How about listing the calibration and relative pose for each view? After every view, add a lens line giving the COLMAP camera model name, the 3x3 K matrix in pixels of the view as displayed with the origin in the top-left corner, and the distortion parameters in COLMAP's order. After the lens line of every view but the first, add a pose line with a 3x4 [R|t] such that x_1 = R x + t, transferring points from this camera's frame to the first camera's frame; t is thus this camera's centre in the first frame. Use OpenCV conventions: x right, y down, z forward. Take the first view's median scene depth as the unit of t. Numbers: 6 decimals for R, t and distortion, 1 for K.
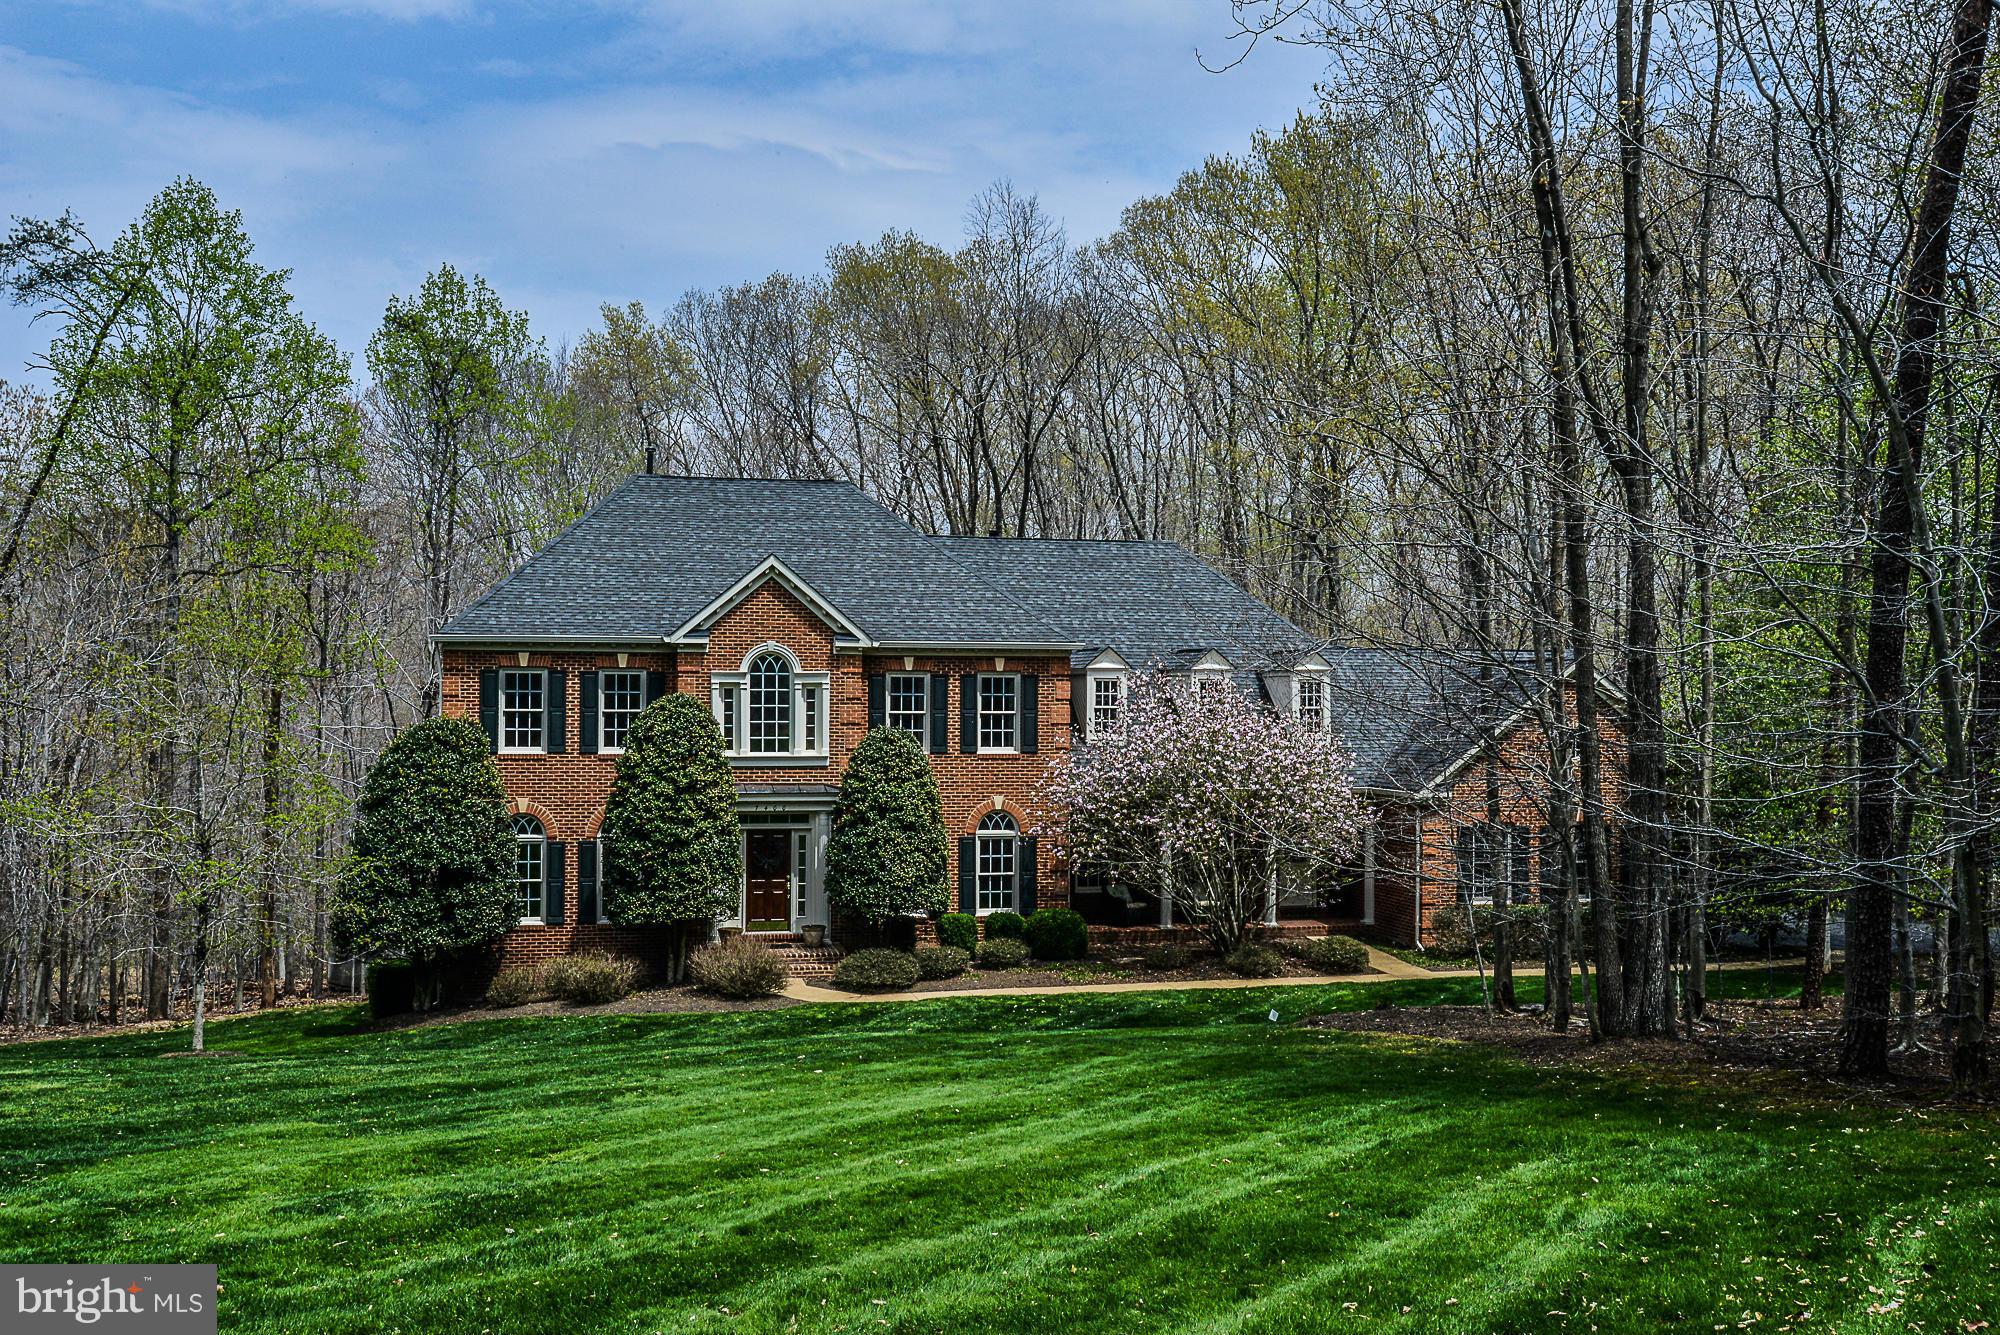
lens RADIAL K [[1828.5, 0, 1000.0], [0, 1828.5, 667.5], [0, 0, 1]] dist [-0.005215, -0.003767]
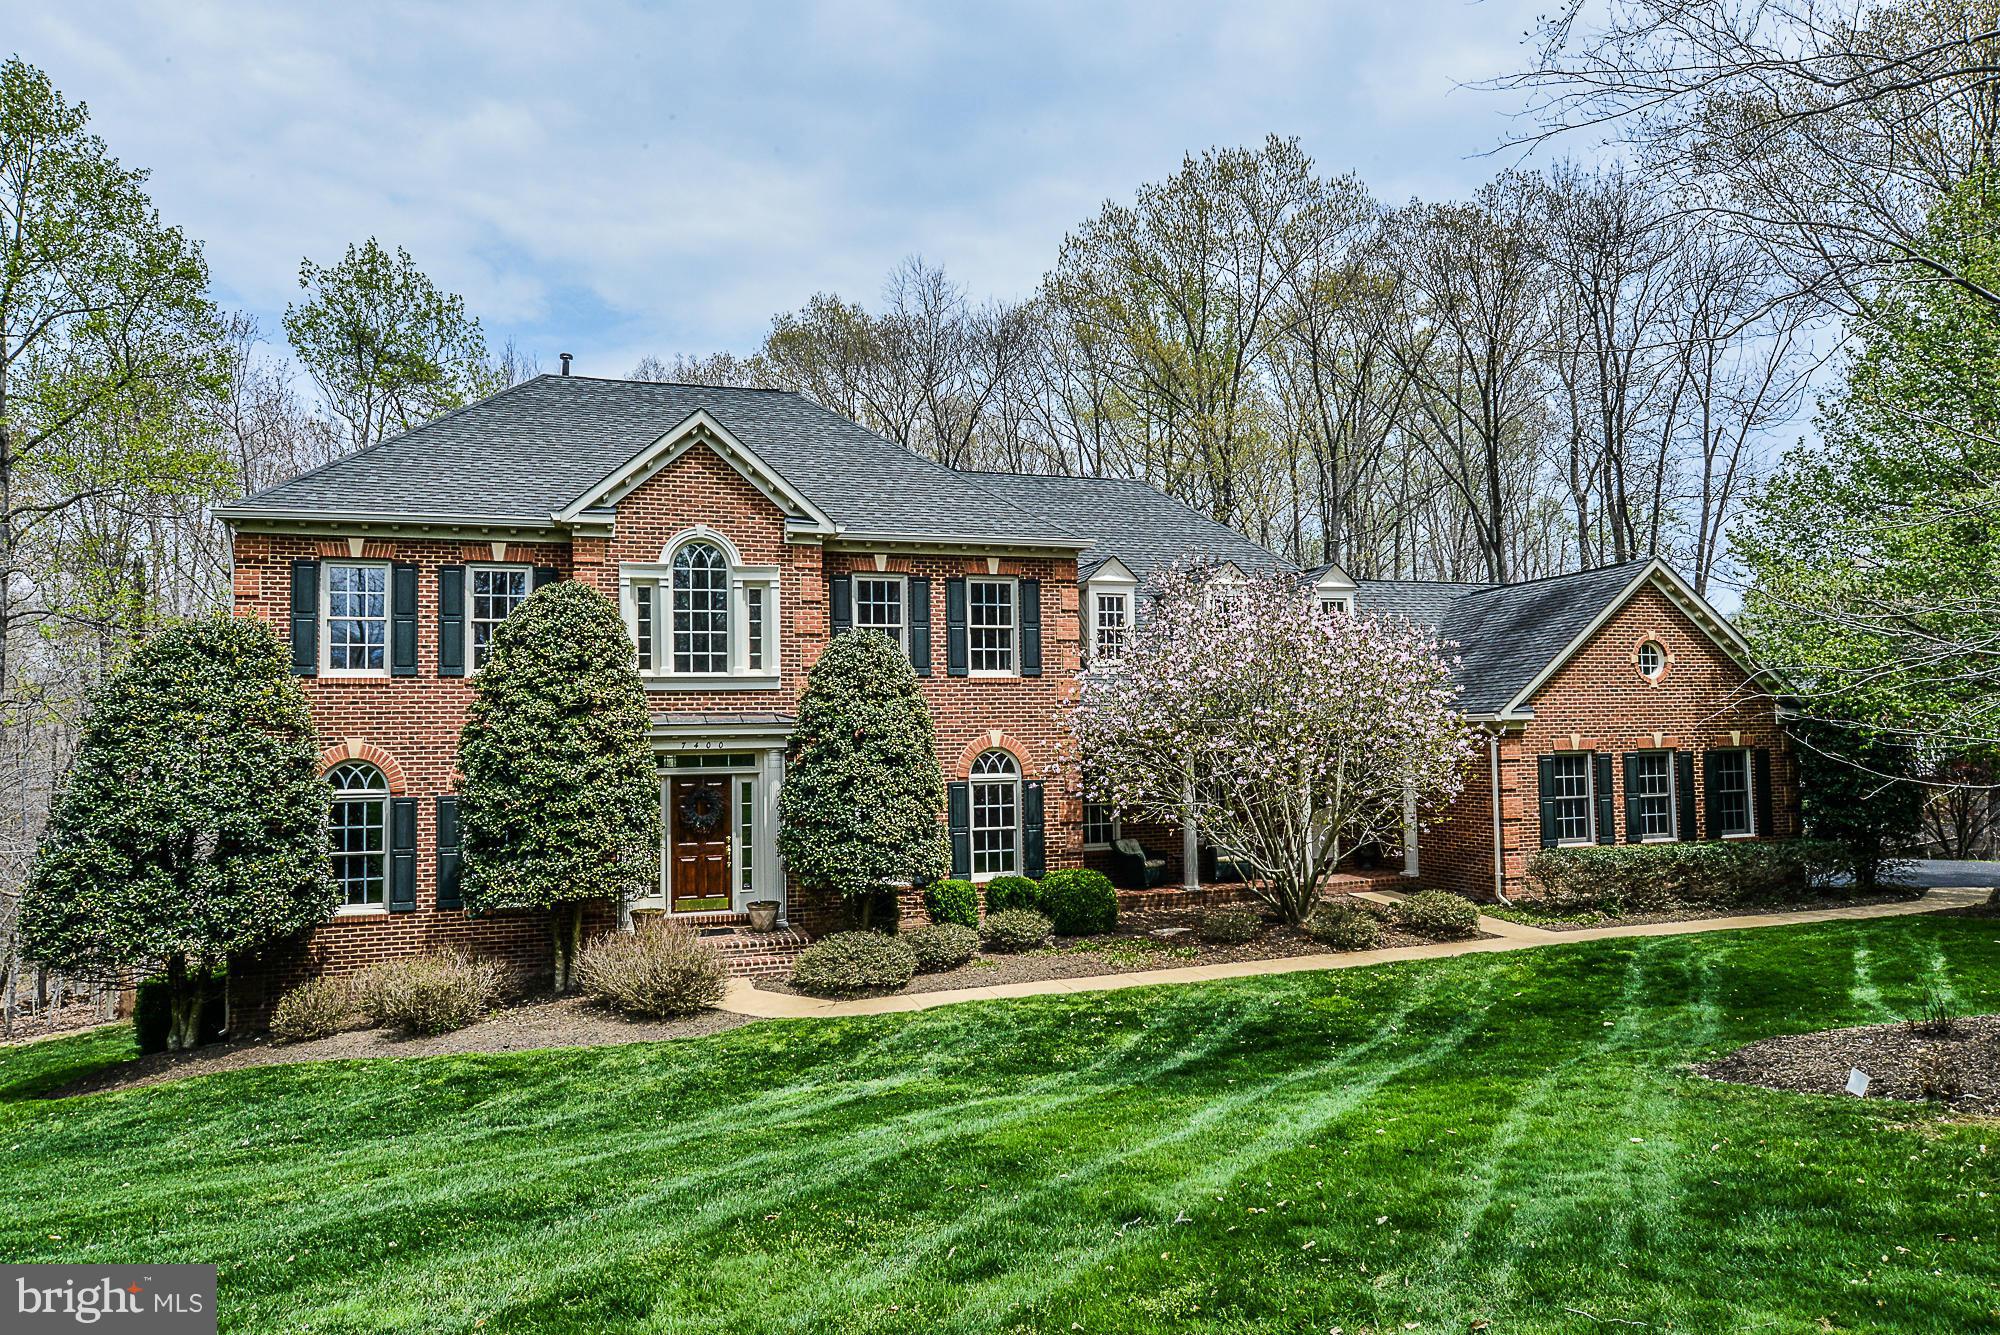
lens RADIAL K [[1236.4, 0, 1000.0], [0, 1236.4, 667.5], [0, 0, 1]] dist [-0.032701, 0.037278]
pose [[0.995689, -0.018347, 0.090919, -0.049826], [0.021855, 0.999049, -0.037739, 0.066589], [-0.090140, 0.039563, 0.995143, 0.486177]]
